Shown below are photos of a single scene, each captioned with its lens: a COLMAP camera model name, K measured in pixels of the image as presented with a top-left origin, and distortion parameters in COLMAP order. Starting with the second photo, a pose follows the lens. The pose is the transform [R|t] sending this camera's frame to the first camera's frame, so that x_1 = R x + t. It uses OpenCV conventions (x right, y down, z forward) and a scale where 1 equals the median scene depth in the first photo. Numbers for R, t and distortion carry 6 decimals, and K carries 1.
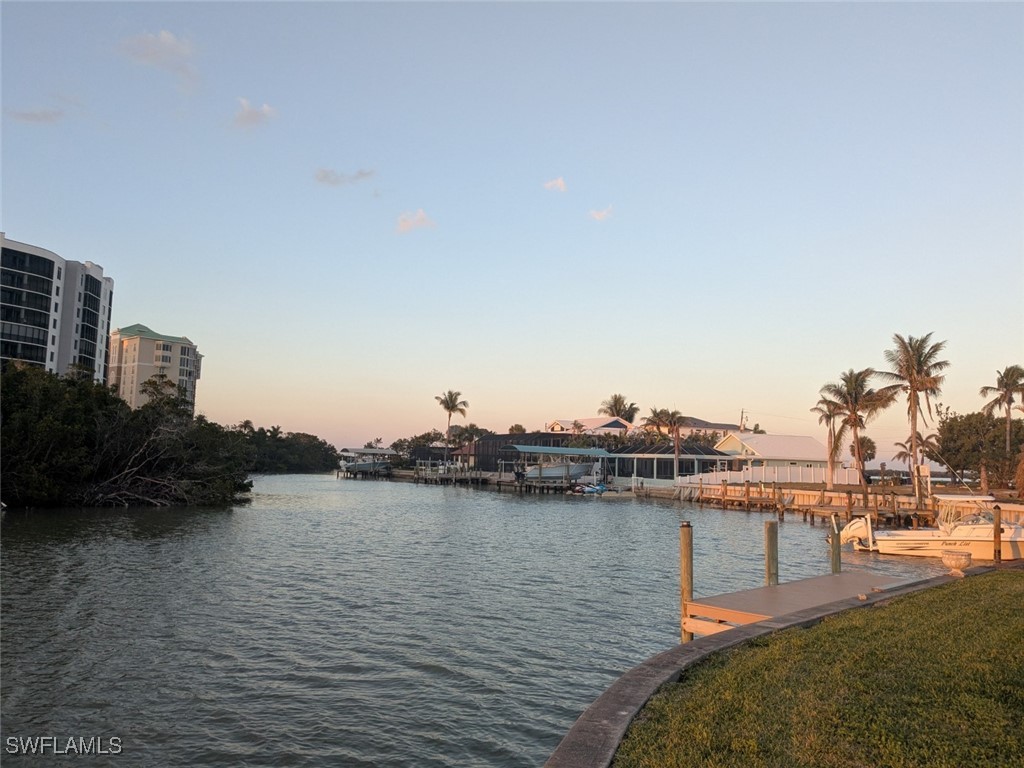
lens RADIAL K [[789.6, 0, 514.0], [0, 789.6, 361.1], [0, 0, 1]] dist [0.077957, -0.120694]
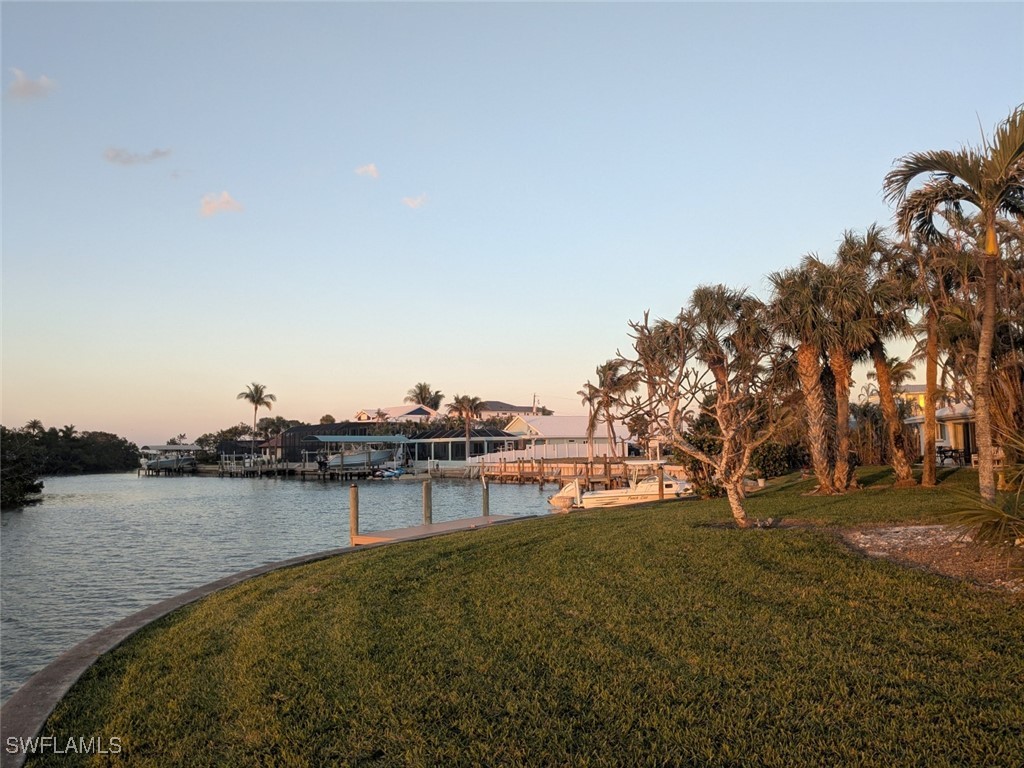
lens RADIAL K [[793.7, 0, 512.0], [0, 793.7, 384.0], [0, 0, 1]] dist [0.048185, -0.095065]
pose [[0.976441, -0.029746, 0.213723, 0.027435], [0.019525, 0.998569, 0.049779, -0.009016], [-0.214898, -0.044434, 0.975625, -0.075350]]
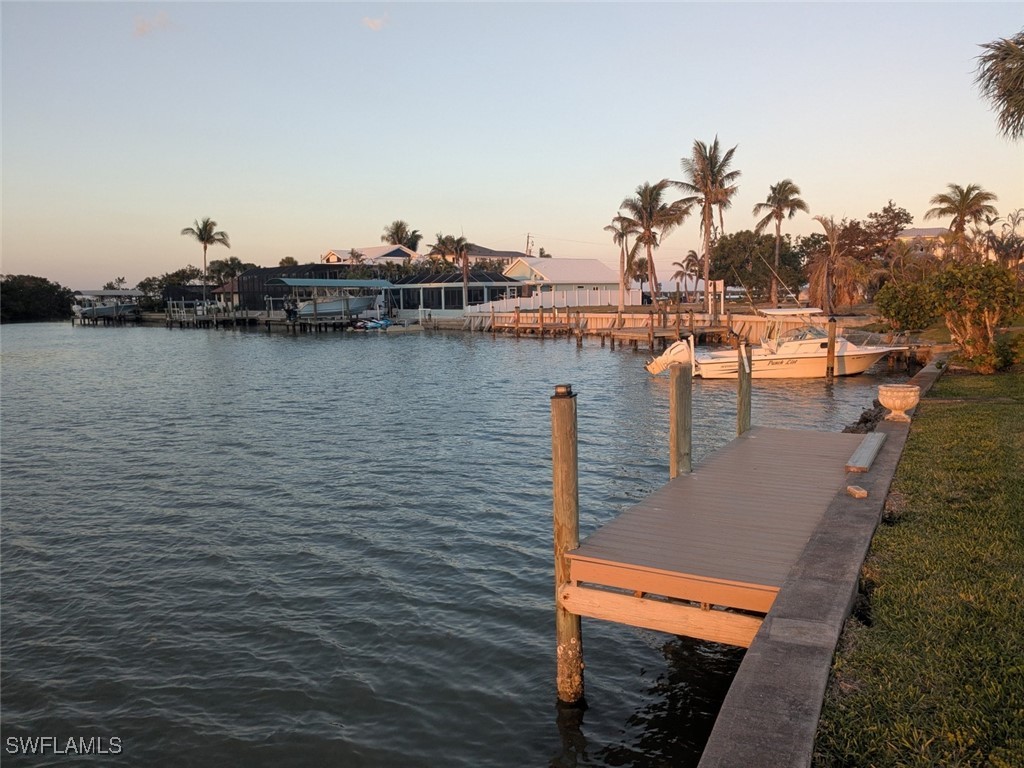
lens RADIAL K [[793.7, 0, 512.0], [0, 793.7, 384.0], [0, 0, 1]] dist [0.048185, -0.095065]
pose [[0.963821, -0.070749, 0.256991, 0.009286], [0.008237, 0.971577, 0.236579, 0.012314], [-0.266424, -0.225903, 0.937009, 0.077506]]
